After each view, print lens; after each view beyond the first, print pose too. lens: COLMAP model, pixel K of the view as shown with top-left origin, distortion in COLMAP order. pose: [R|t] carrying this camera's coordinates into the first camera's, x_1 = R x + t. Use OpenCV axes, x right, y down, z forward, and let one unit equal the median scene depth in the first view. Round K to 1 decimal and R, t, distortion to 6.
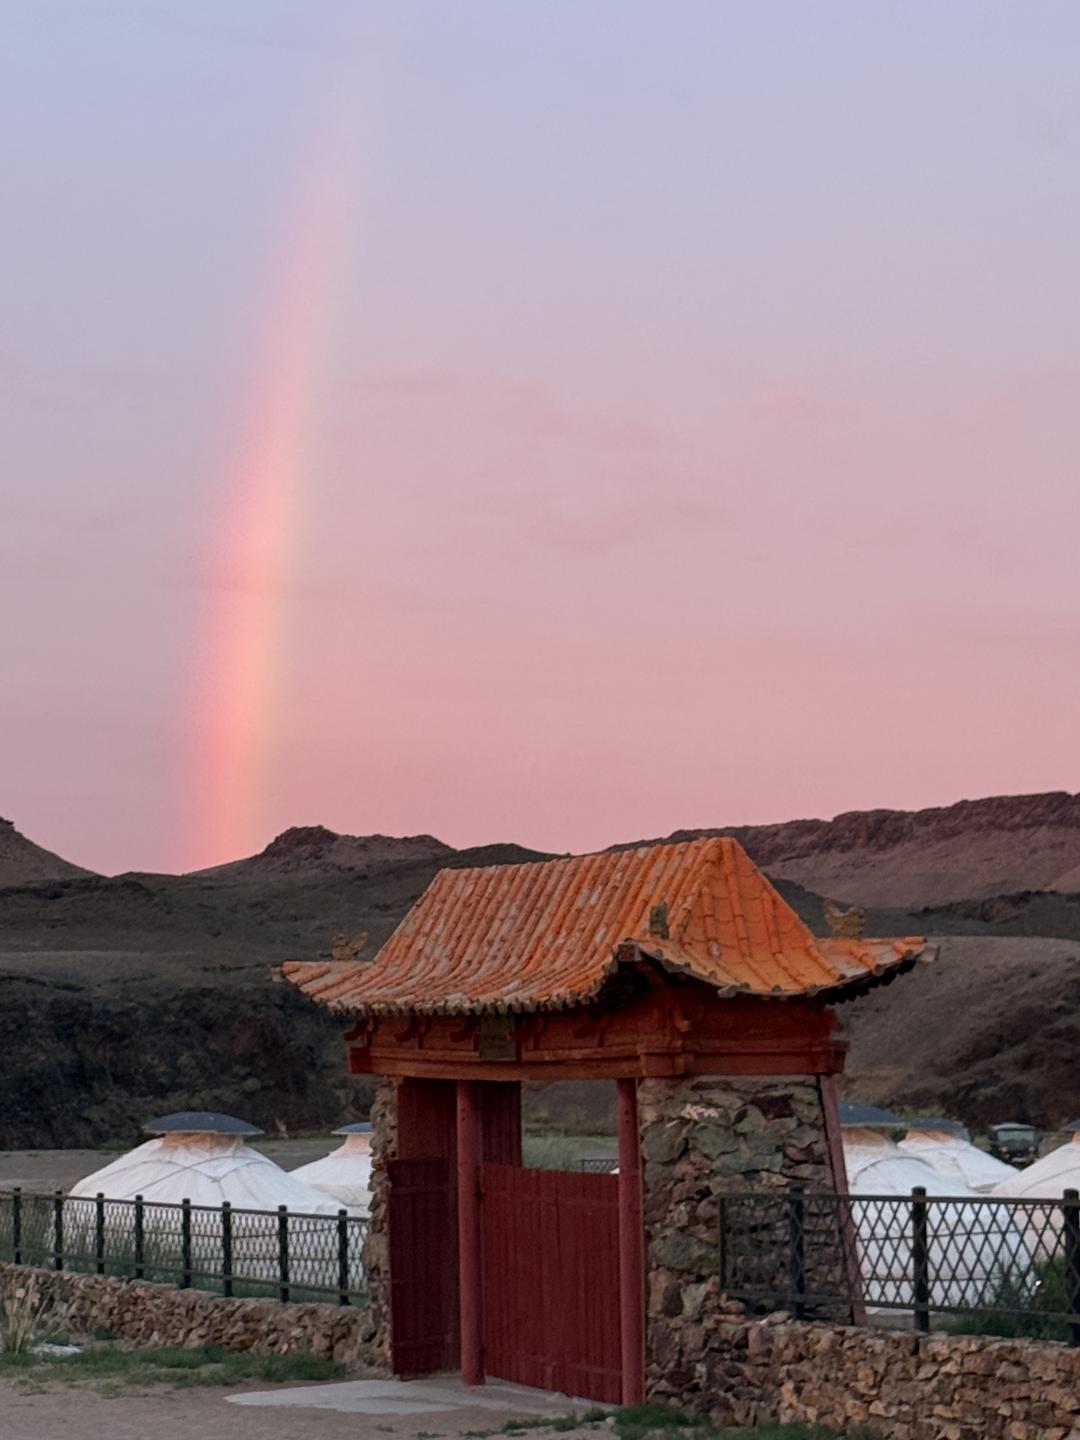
lens RADIAL K [[3719.7, 0, 540.0], [0, 3719.7, 720.0], [0, 0, 1]] dist [0.085884, 0.827619]
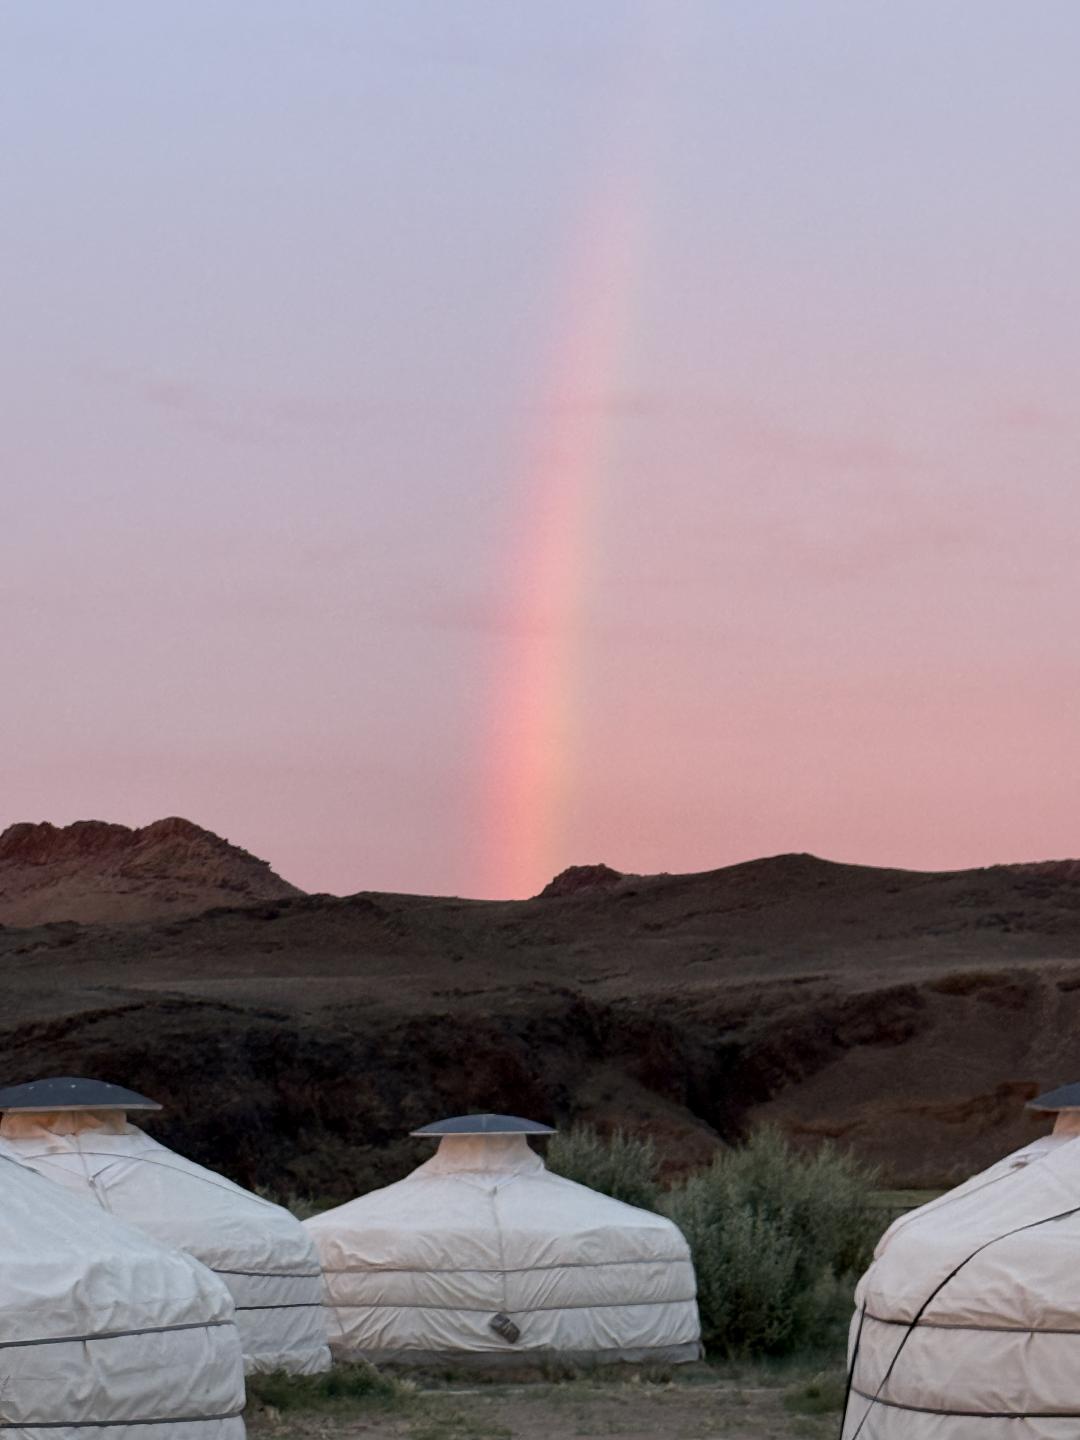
lens RADIAL K [[3949.2, 0, 540.0], [0, 3949.2, 720.0], [0, 0, 1]] dist [0.111508, 0.630402]
pose [[0.997001, -0.015397, -0.075840, 0.001874], [0.014620, 0.999835, -0.010787, 0.016274], [0.075994, 0.009646, 0.997062, 0.122508]]
